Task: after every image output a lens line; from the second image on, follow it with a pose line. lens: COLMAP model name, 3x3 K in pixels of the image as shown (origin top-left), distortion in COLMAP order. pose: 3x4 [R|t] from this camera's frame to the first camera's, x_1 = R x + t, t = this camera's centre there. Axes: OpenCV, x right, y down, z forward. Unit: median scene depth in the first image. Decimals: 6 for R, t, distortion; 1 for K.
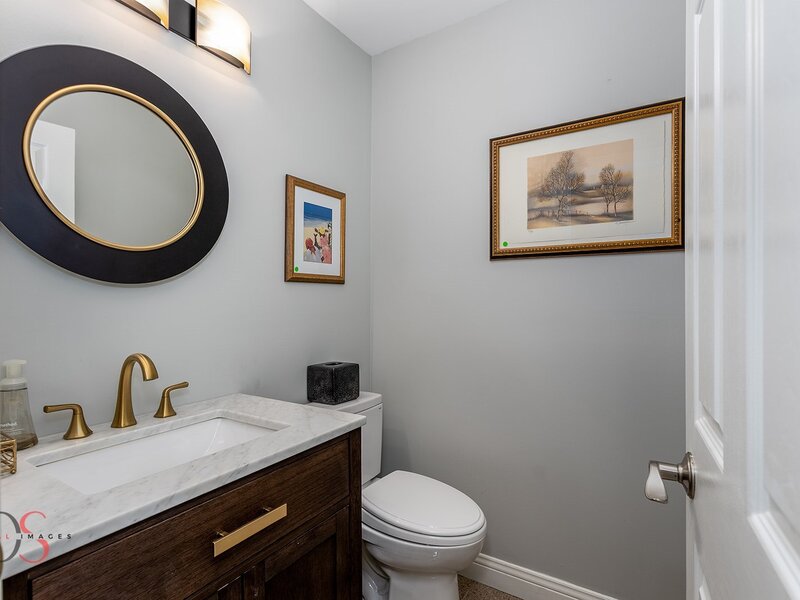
lens RADIAL K [[408.3, 0, 401.6], [0, 408.3, 300.5], [0, 0, 1]] dist [0.001723, 0.004704]
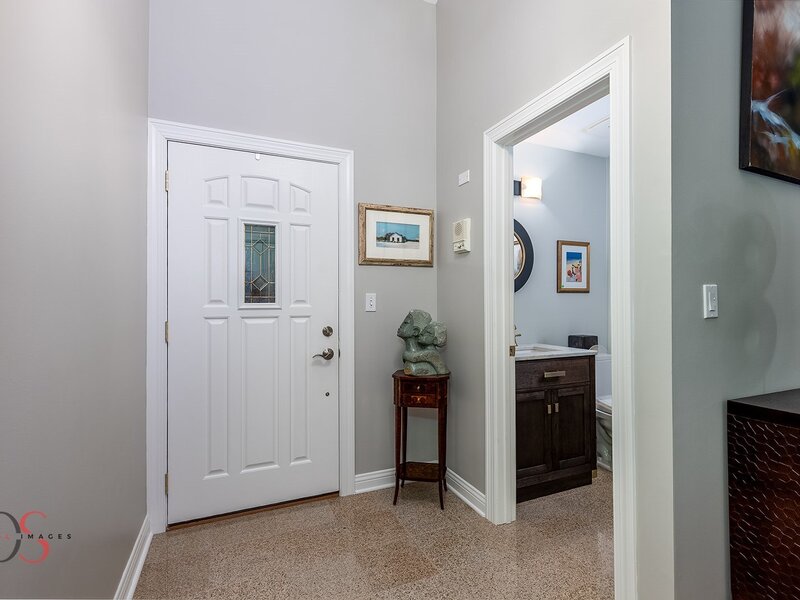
lens RADIAL K [[408.3, 0, 401.9], [0, 408.3, 302.8], [0, 0, 1]] dist [0.001723, 0.004704]
pose [[0.834124, -0.003410, -0.551567, 0.186416], [0.004215, 0.999991, 0.000192, 0.000430], [0.551561, -0.002485, 0.834131, -1.088730]]
